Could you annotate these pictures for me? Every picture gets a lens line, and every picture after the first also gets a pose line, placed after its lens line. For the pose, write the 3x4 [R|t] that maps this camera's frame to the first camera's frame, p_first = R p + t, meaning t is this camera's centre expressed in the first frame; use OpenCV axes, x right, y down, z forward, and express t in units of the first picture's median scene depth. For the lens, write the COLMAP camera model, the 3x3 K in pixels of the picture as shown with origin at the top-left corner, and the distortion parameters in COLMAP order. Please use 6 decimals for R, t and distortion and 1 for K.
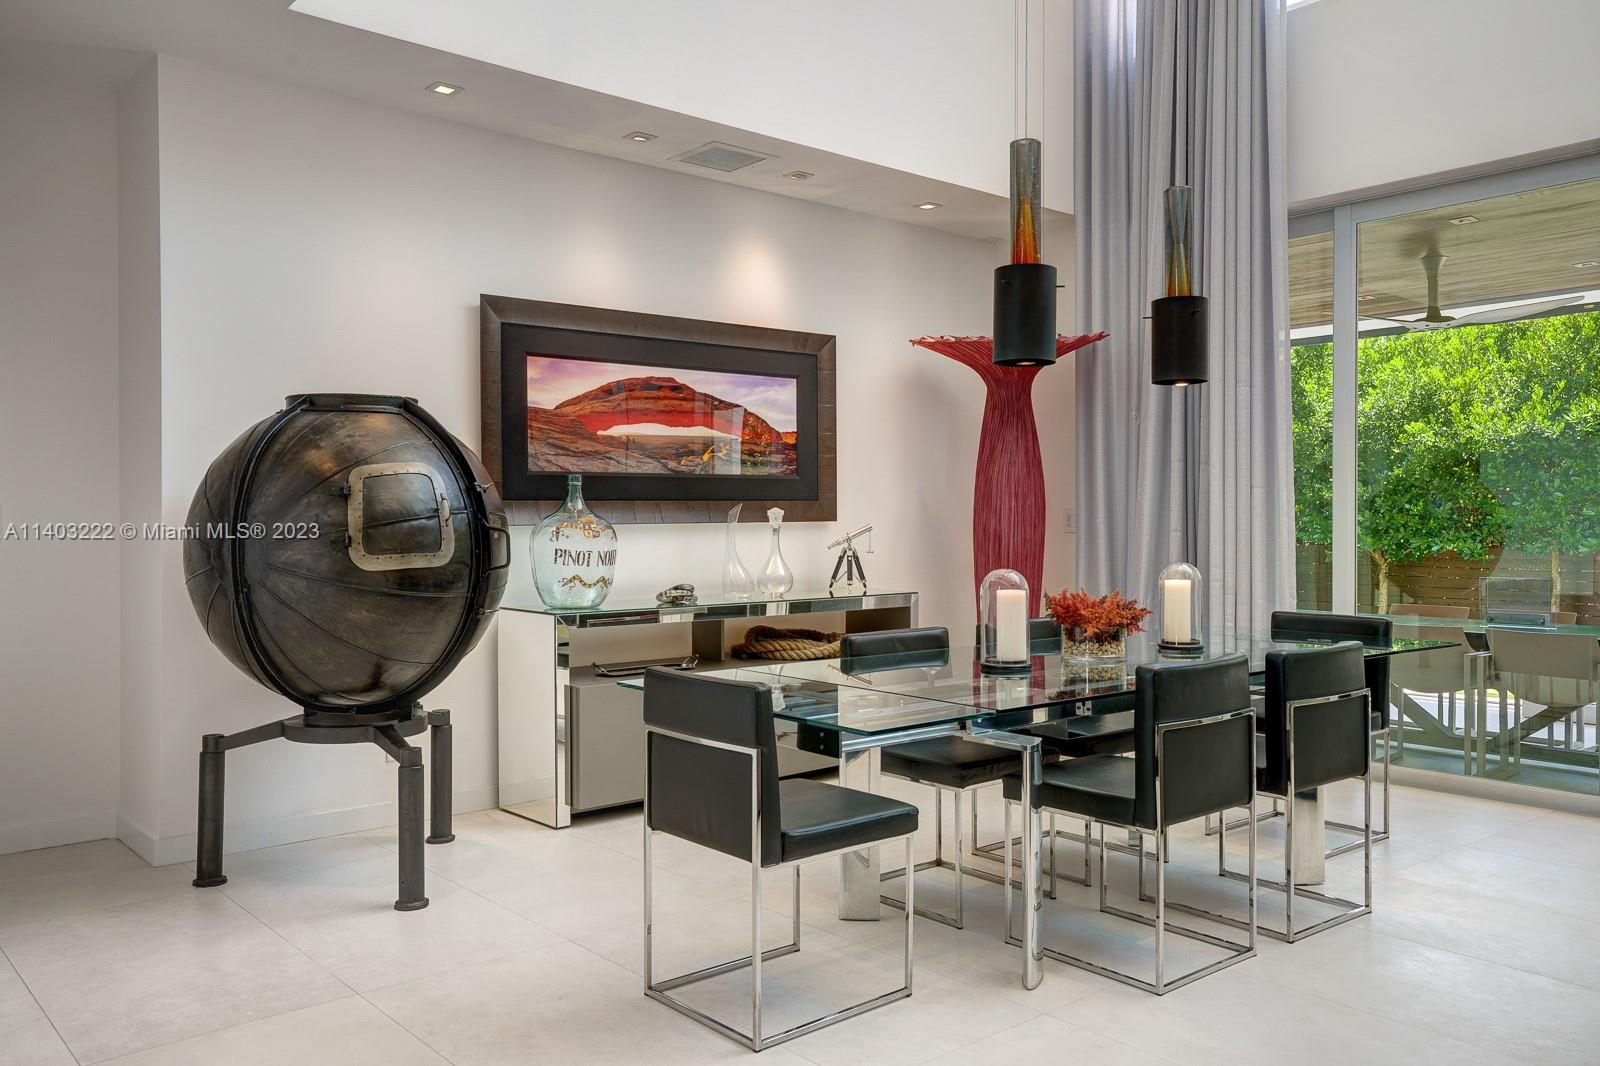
lens RADIAL K [[1253.5, 0, 800.3], [0, 1253.5, 531.5], [0, 0, 1]] dist [0.007098, 0.000299]
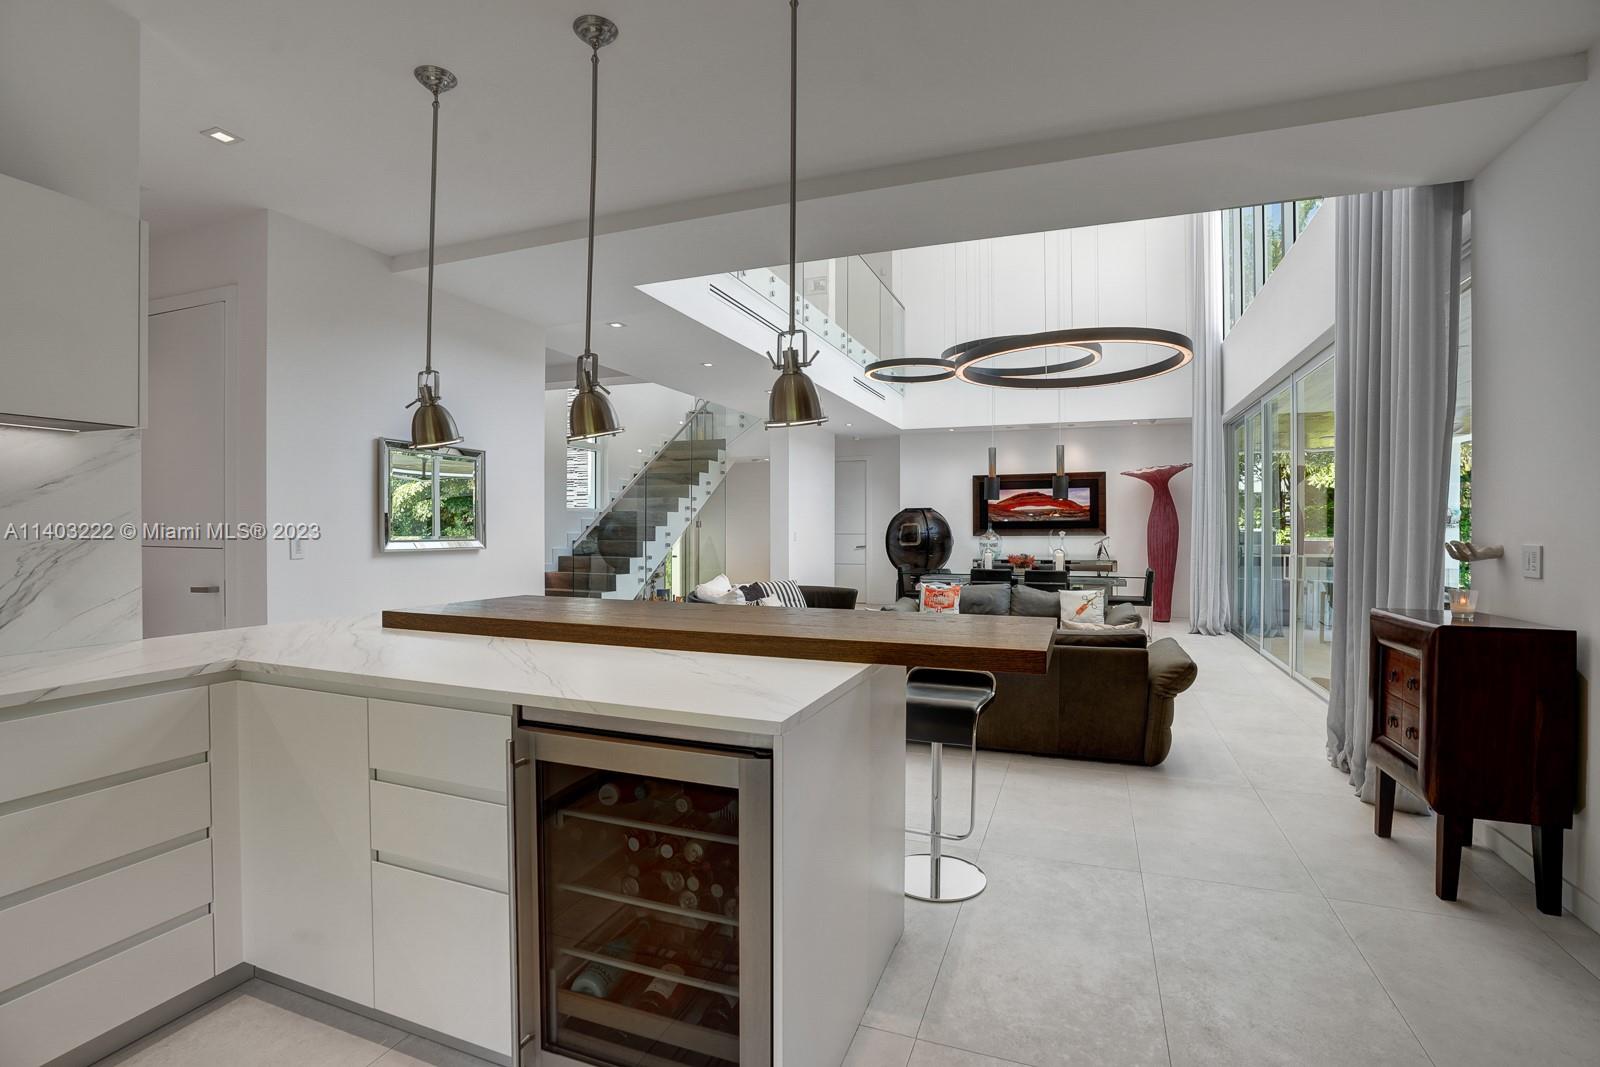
lens RADIAL K [[748.7, 0, 808.8], [0, 748.7, 532.5], [0, 0, 1]] dist [-0.047616, 0.001497]
pose [[0.478857, 0.013661, -0.877787, 1.350617], [-0.007306, 0.999906, 0.011576, -0.033317], [0.877863, 0.000869, 0.478912, -0.481873]]
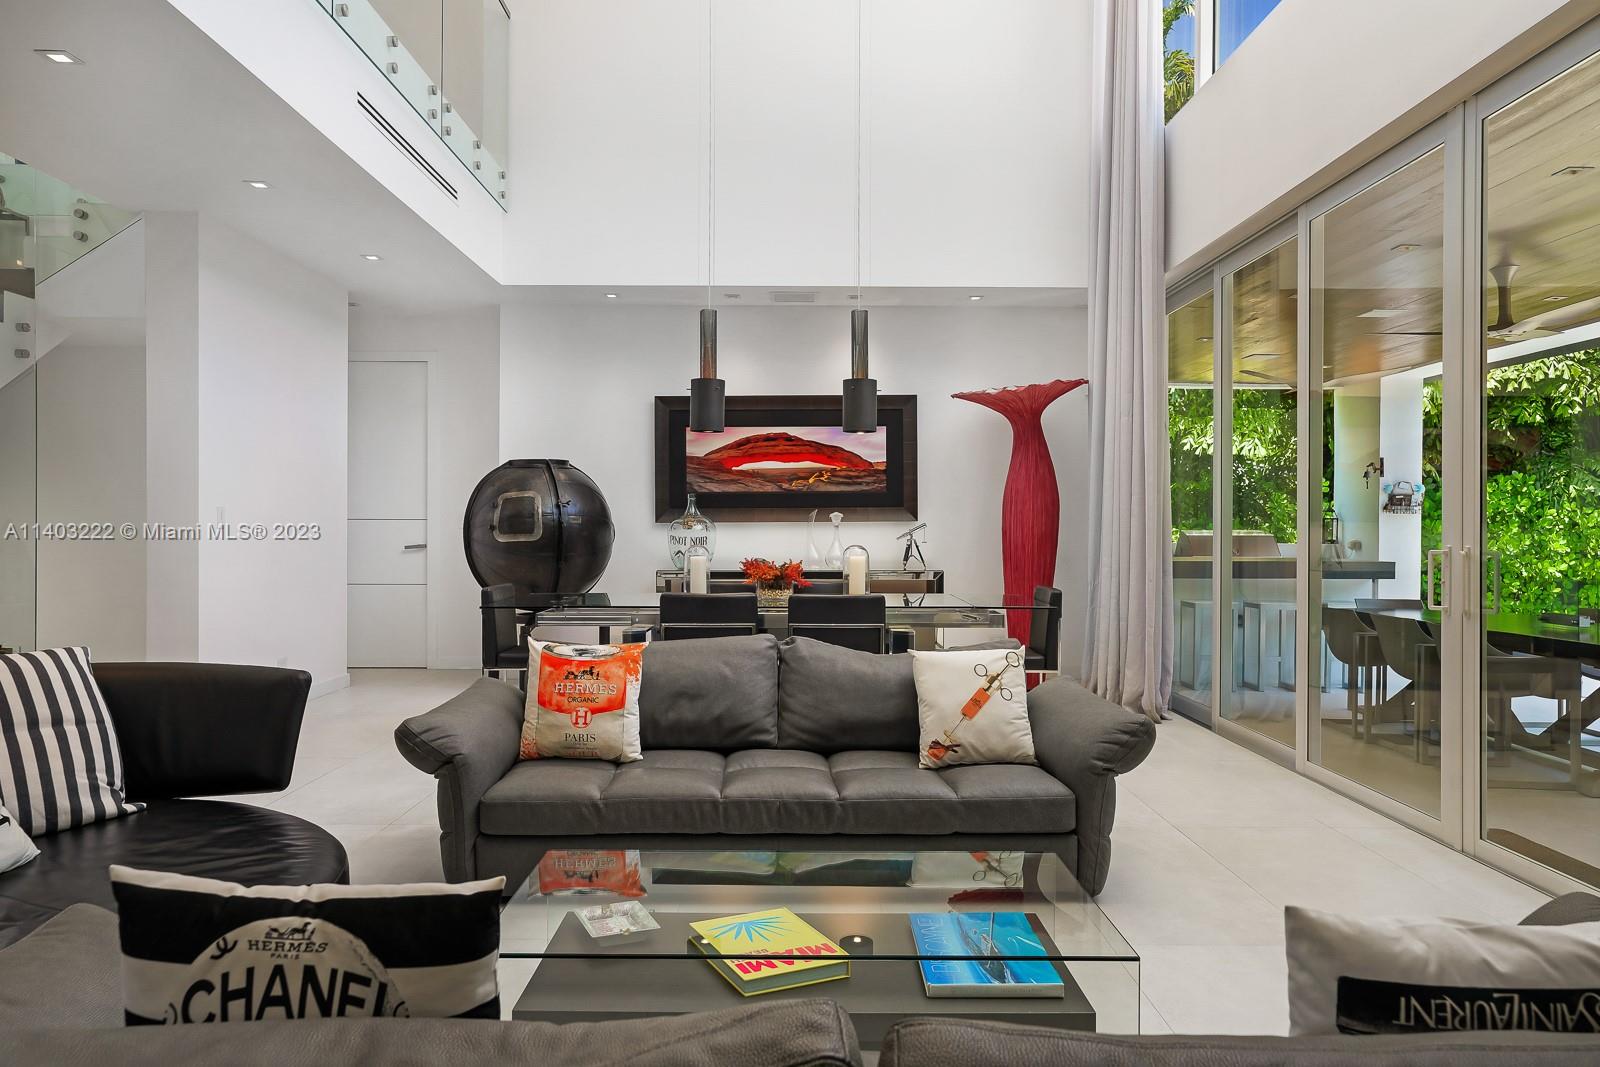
lens RADIAL K [[1112.7, 0, 799.7], [0, 1112.7, 528.3], [0, 0, 1]] dist [-0.010179, 0.000795]
pose [[0.759109, 0.011341, -0.650865, 0.862098], [-0.012067, 0.999922, 0.003349, -0.003170], [0.650852, 0.005312, 0.759186, -0.090157]]
